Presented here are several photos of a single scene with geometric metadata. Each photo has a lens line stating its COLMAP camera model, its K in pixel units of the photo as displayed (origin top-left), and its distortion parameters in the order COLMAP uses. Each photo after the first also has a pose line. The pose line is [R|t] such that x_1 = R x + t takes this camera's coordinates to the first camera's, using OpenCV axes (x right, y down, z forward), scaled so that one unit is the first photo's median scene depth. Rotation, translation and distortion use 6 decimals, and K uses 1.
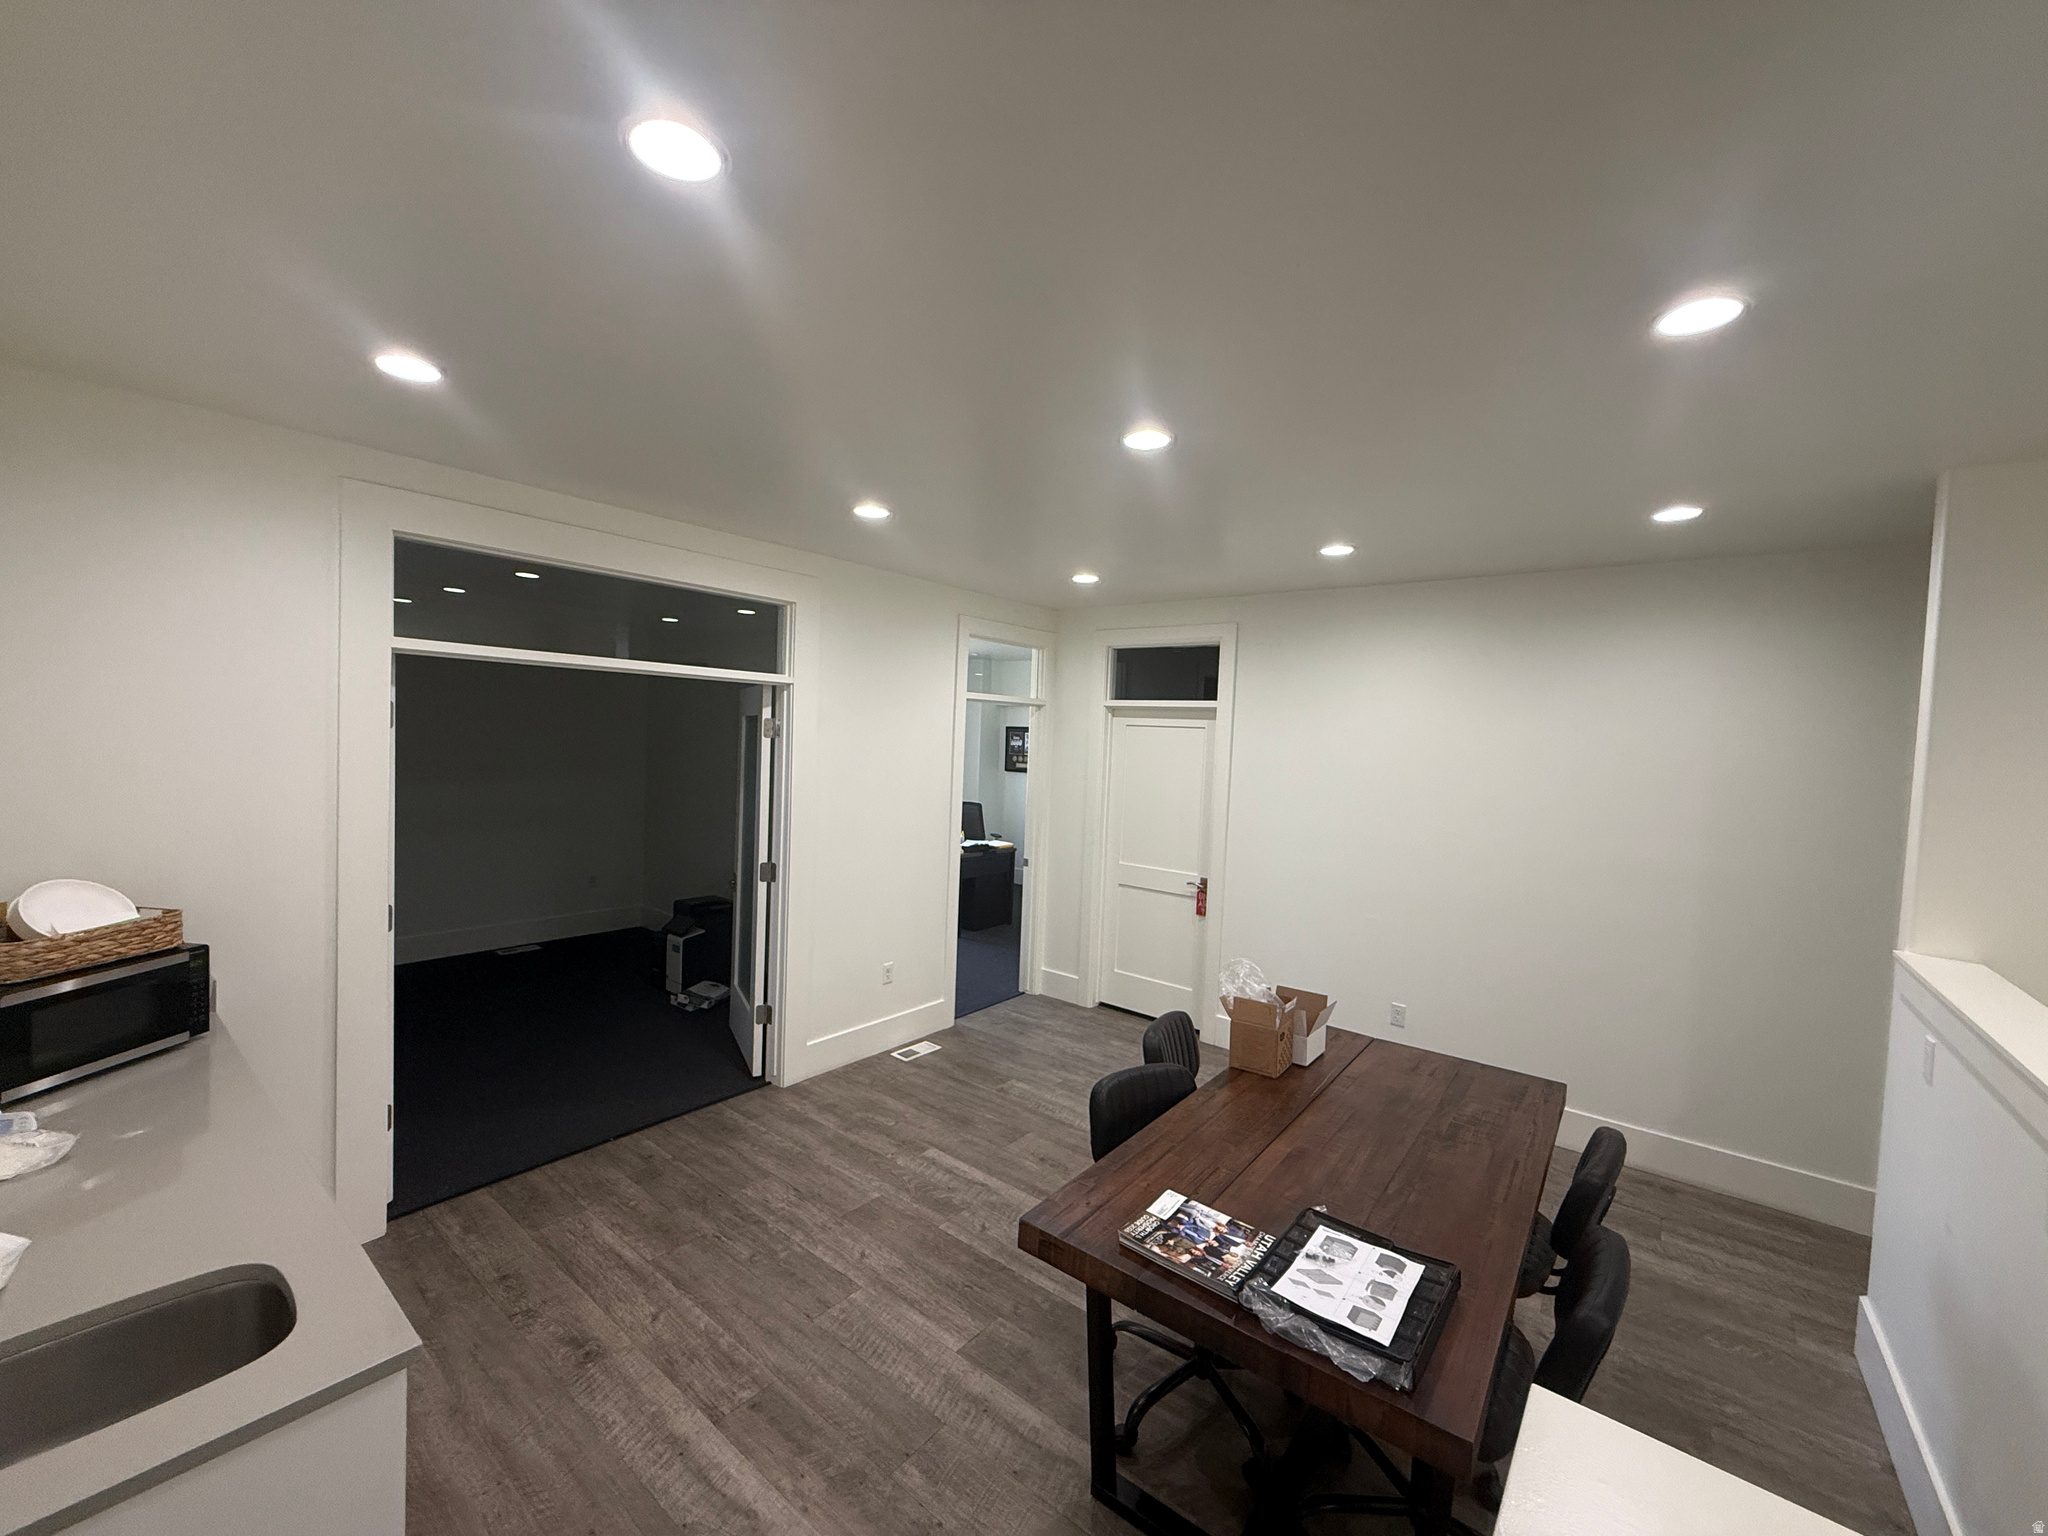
lens RADIAL K [[820.5, 0, 1021.2], [0, 820.5, 766.2], [0, 0, 1]] dist [0.001374, 0.000270]
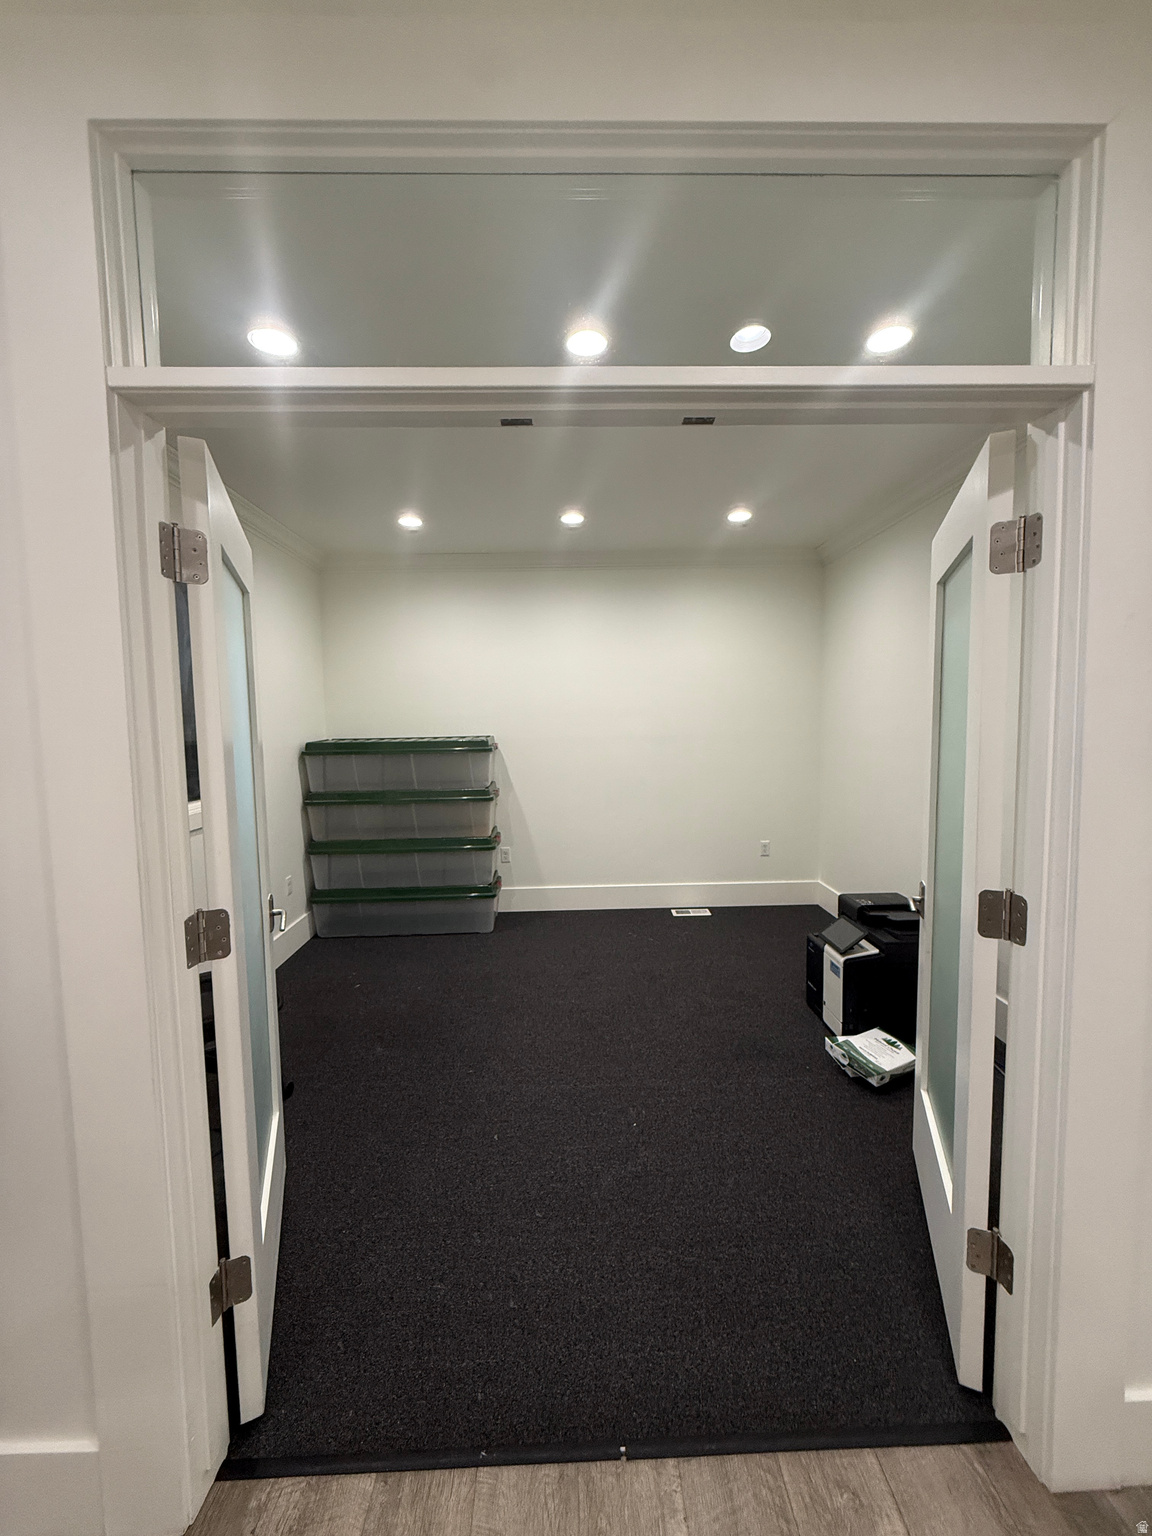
lens RADIAL K [[615.4, 0, 572.1], [0, 615.4, 766.0], [0, 0, 1]] dist [0.001374, 0.000270]
pose [[0.641154, 0.012224, -0.767315, -0.166052], [0.007096, 0.999736, 0.021856, 0.036822], [0.767380, -0.019458, 0.640898, 0.502371]]
